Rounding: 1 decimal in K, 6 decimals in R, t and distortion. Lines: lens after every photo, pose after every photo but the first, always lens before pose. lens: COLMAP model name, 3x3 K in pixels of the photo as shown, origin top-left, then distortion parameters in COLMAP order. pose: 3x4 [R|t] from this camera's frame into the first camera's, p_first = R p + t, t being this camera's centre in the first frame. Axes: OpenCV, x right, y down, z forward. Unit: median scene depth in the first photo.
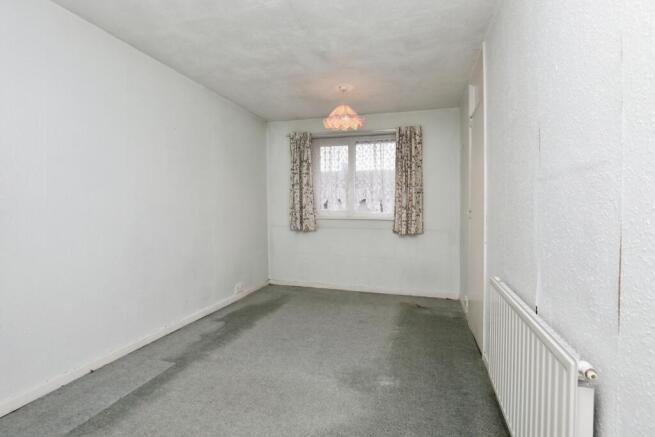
lens RADIAL K [[298.0, 0, 325.7], [0, 298.0, 209.7], [0, 0, 1]] dist [-0.028357, 0.000444]
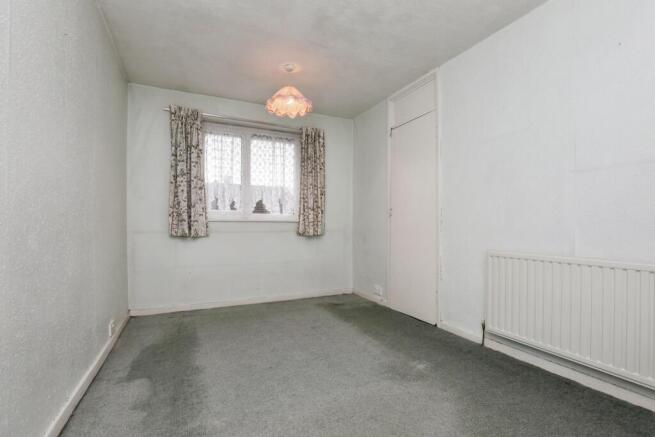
lens RADIAL K [[298.0, 0, 330.6], [0, 298.0, 221.4], [0, 0, 1]] dist [-0.028357, 0.000444]
pose [[0.751310, 0.001666, 0.659948, -0.336292], [0.009055, 0.999877, -0.012832, 0.048463], [-0.659888, 0.015617, 0.751202, 0.209818]]
